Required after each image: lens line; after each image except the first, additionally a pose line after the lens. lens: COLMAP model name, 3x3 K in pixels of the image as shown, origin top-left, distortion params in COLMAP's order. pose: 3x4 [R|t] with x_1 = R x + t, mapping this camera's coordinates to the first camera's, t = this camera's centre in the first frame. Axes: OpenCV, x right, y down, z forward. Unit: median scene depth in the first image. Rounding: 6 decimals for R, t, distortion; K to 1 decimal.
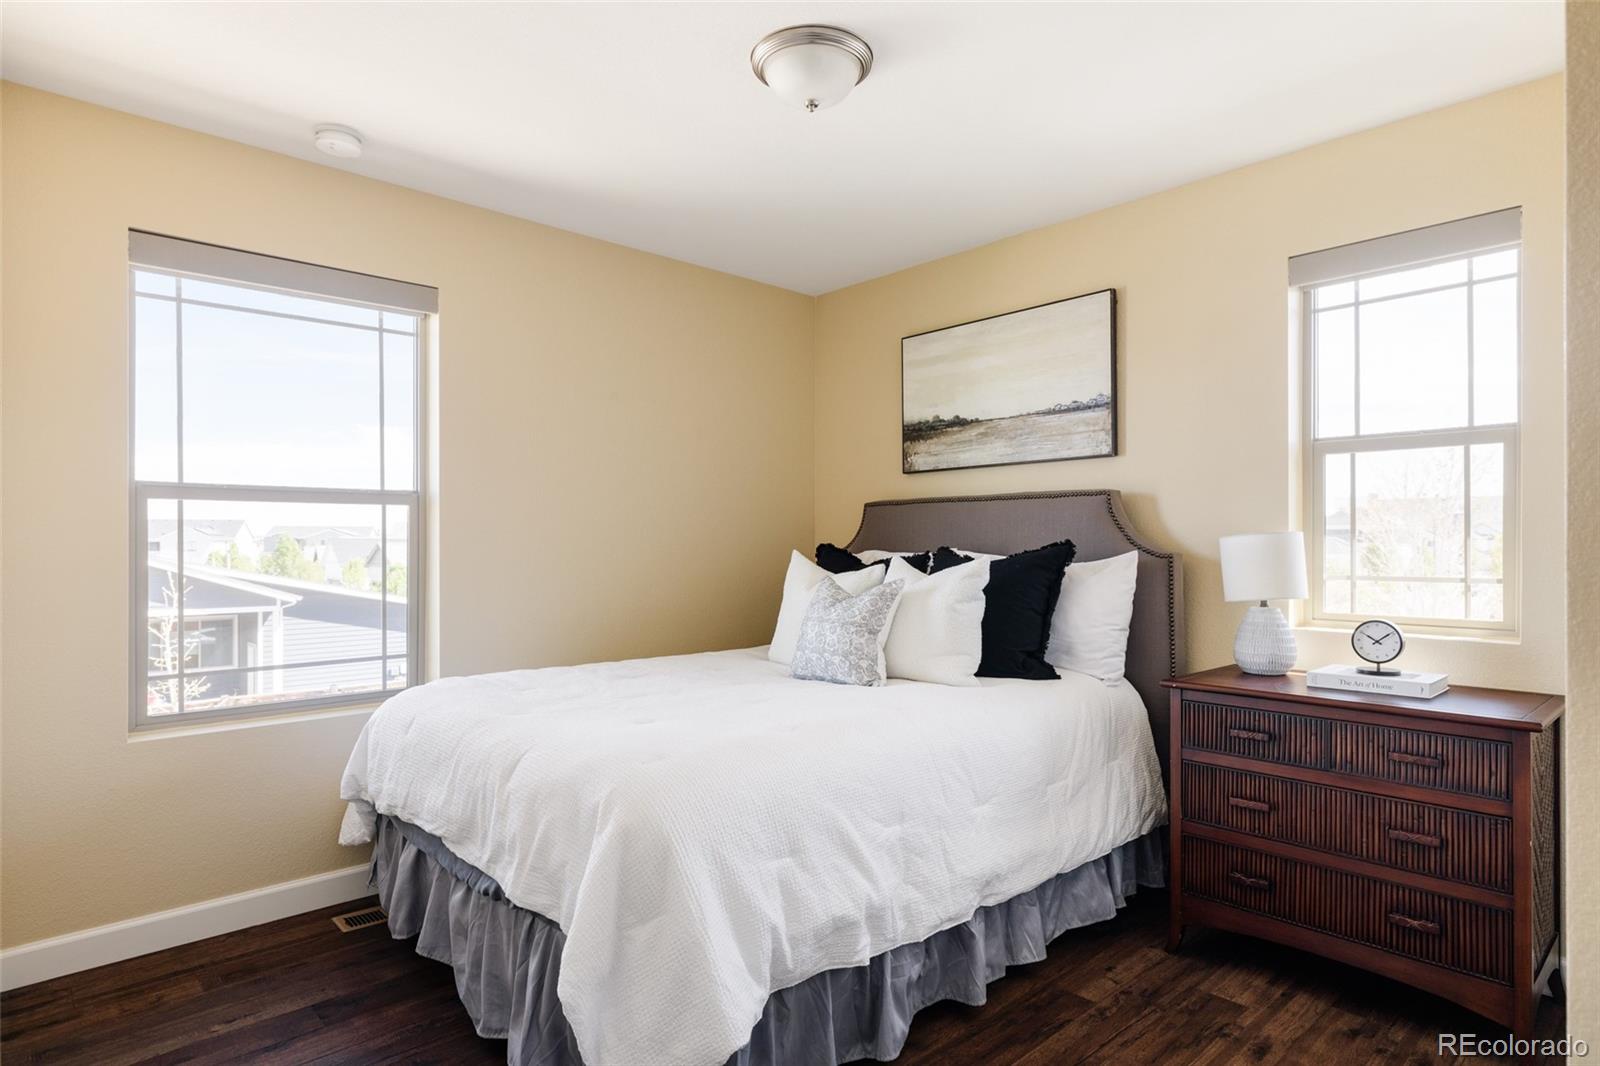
lens RADIAL K [[896.2, 0, 811.8], [0, 896.2, 542.9], [0, 0, 1]] dist [0.000409, 0.002759]
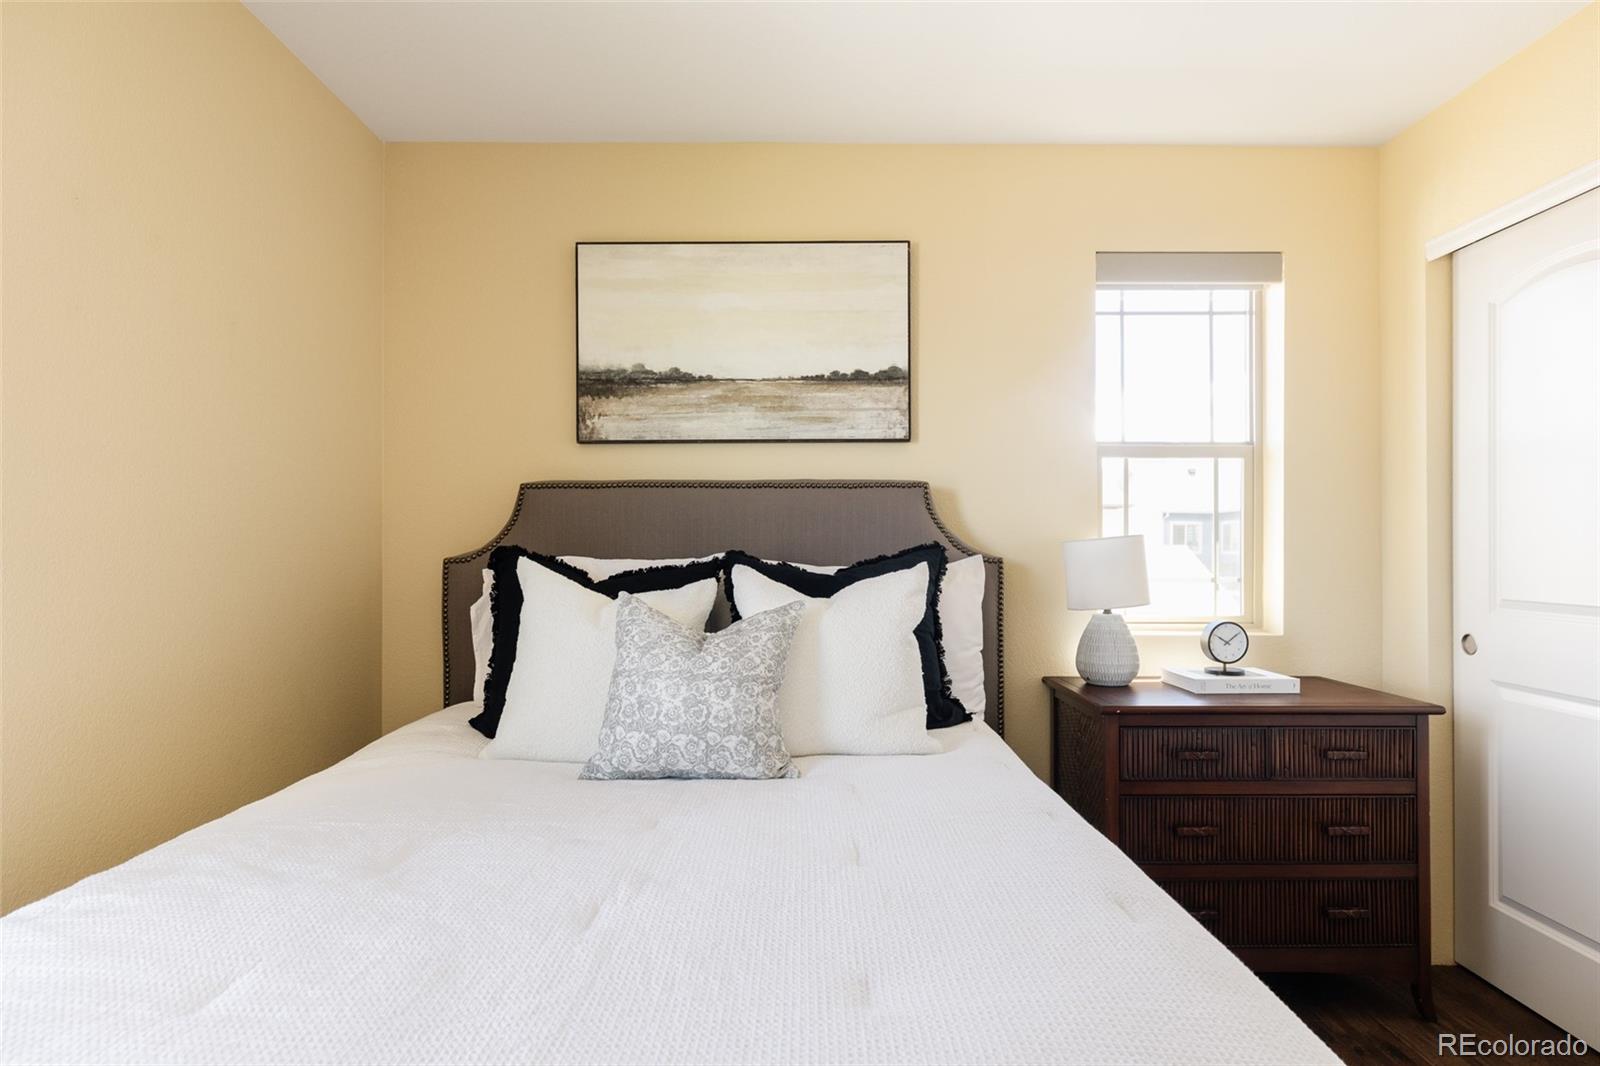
lens RADIAL K [[896.2, 0, 799.2], [0, 896.2, 545.2], [0, 0, 1]] dist [0.000409, 0.002759]
pose [[0.673135, -0.000572, 0.739519, -0.350326], [-0.002691, 0.999991, 0.003223, -0.002871], [-0.739514, -0.004160, 0.673128, 0.512097]]
